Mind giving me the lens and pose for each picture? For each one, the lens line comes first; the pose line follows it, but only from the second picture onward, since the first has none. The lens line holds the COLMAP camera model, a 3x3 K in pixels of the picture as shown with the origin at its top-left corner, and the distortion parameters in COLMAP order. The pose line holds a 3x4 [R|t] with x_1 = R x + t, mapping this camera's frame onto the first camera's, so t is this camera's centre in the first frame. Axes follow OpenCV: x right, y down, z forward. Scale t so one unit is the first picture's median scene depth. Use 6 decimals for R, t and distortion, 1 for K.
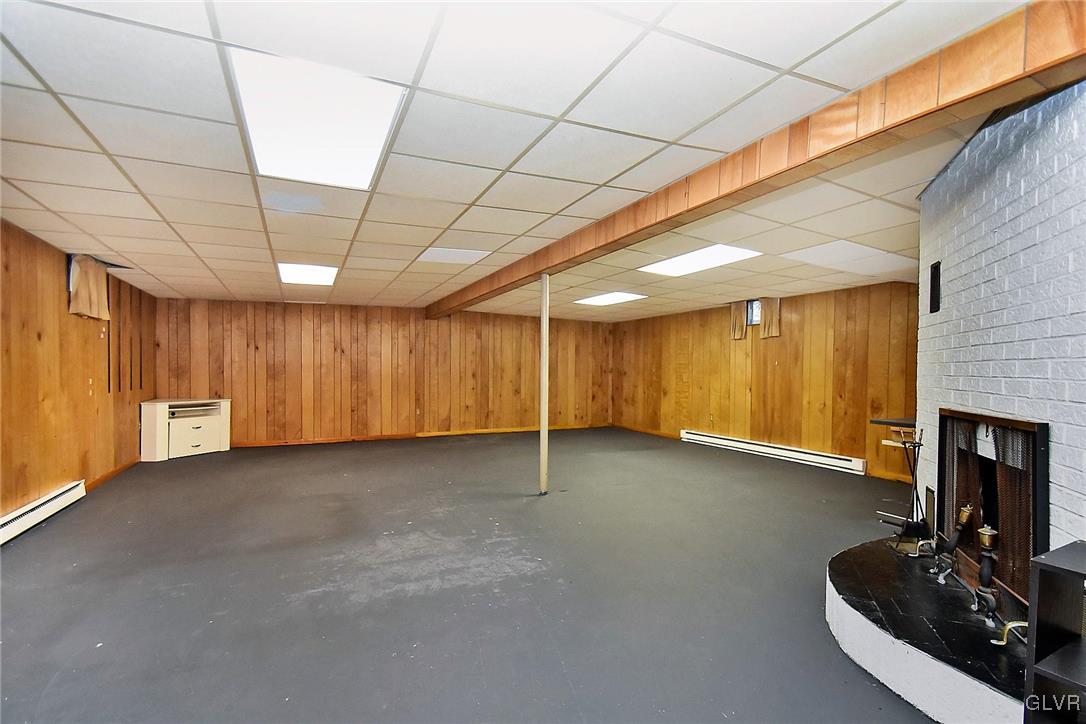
lens RADIAL K [[494.5, 0, 543.1], [0, 494.5, 372.0], [0, 0, 1]] dist [0.028749, -0.017029]
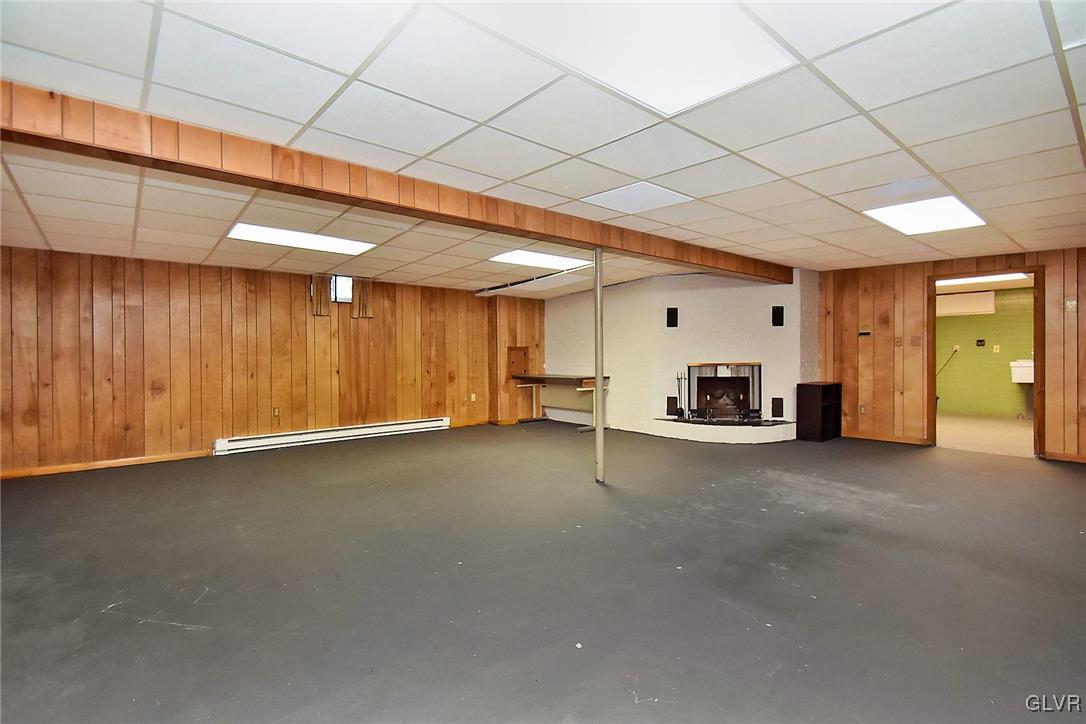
lens RADIAL K [[496.7, 0, 540.2], [0, 496.7, 356.5], [0, 0, 1]] dist [0.052080, -0.028398]
pose [[-0.244586, -0.013216, 0.969538, -0.644204], [0.005325, 0.999874, 0.014973, -0.005899], [-0.969613, 0.008825, -0.244484, 0.966491]]
